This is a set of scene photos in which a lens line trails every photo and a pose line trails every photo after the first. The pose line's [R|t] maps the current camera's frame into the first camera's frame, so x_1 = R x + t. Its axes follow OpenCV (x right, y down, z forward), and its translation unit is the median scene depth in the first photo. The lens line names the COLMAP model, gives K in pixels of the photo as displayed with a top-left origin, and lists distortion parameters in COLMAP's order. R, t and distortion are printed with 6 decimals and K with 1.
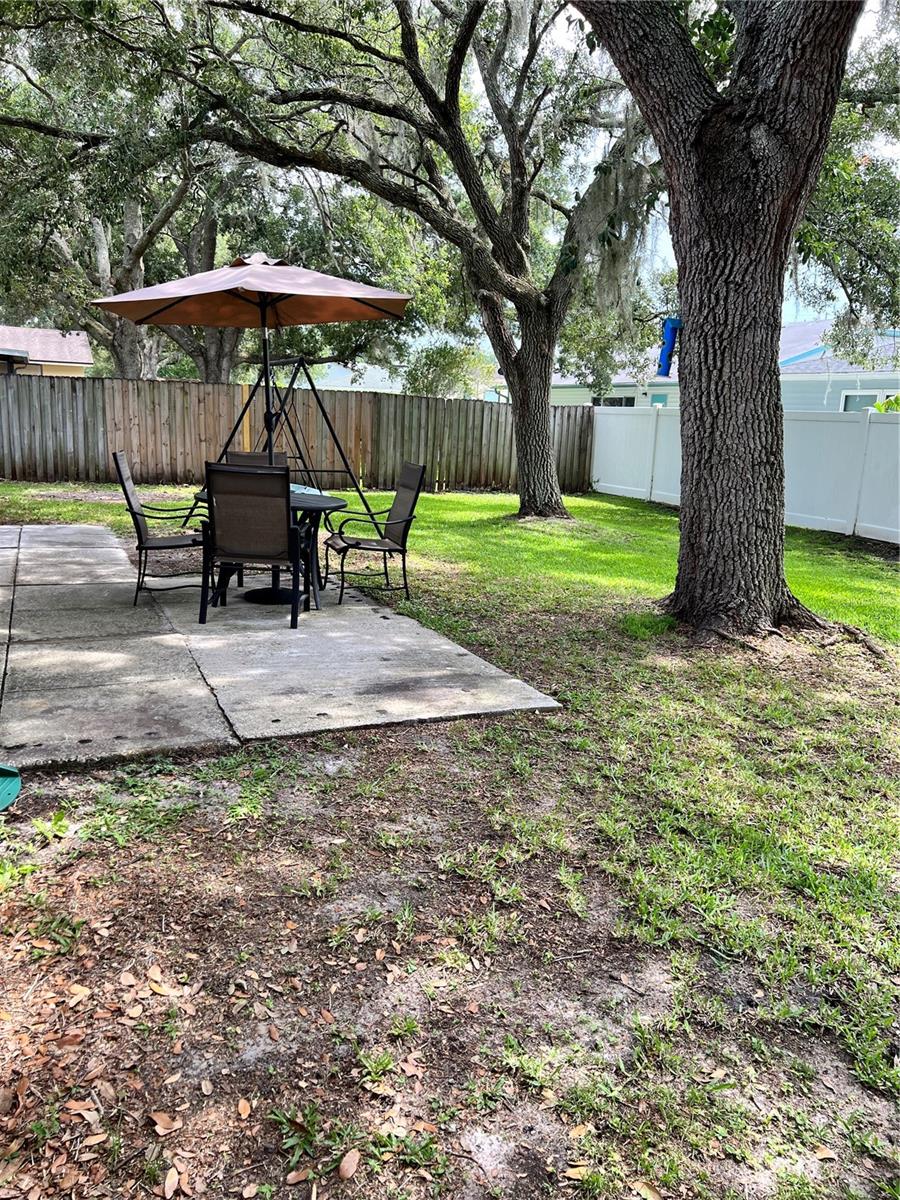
lens RADIAL K [[902.8, 0, 450.6], [0, 902.8, 606.5], [0, 0, 1]] dist [0.016833, 0.000363]
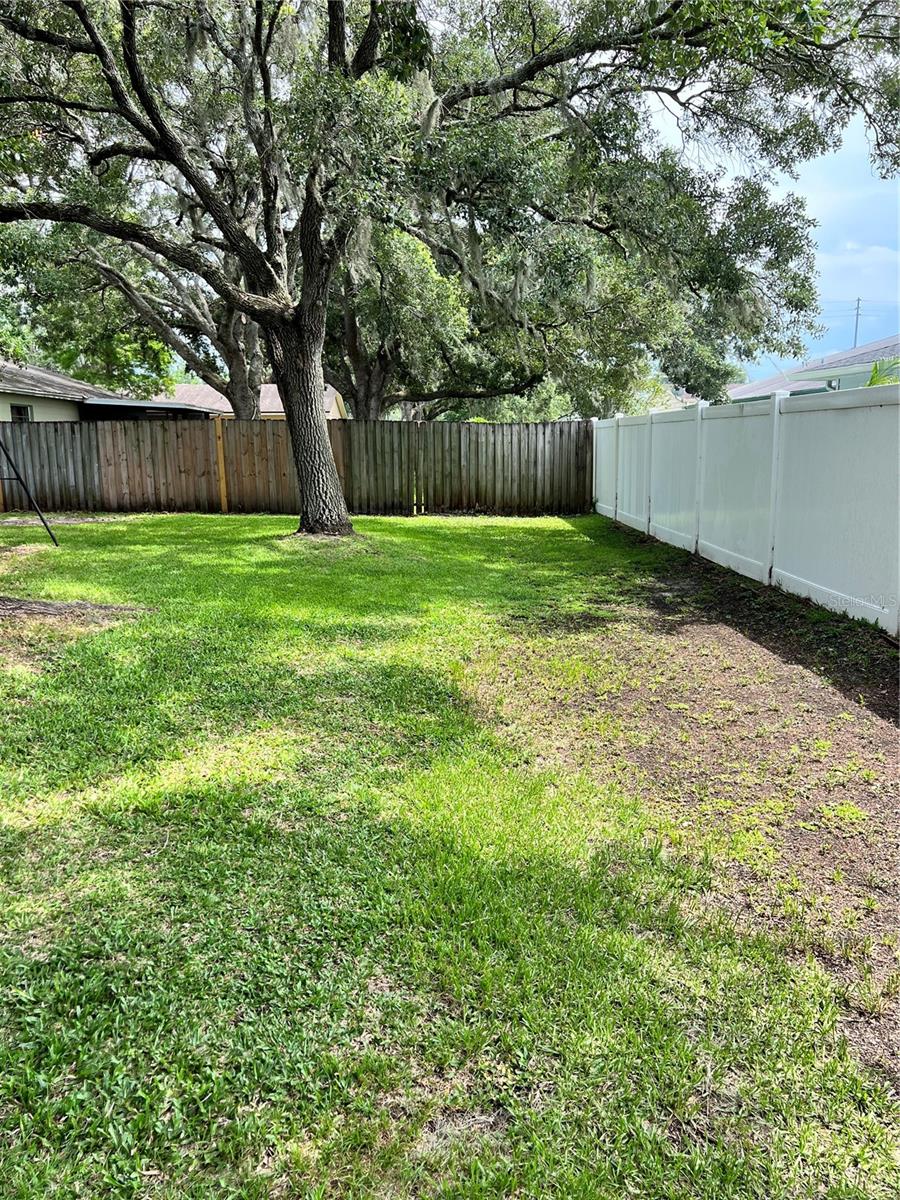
lens RADIAL K [[902.8, 0, 452.8], [0, 902.8, 593.7], [0, 0, 1]] dist [0.016833, 0.000363]
pose [[0.917136, 0.016008, -0.398252, 0.429797], [-0.037726, 0.998194, -0.046756, 0.003794], [0.396784, 0.057906, 0.916084, 0.118010]]
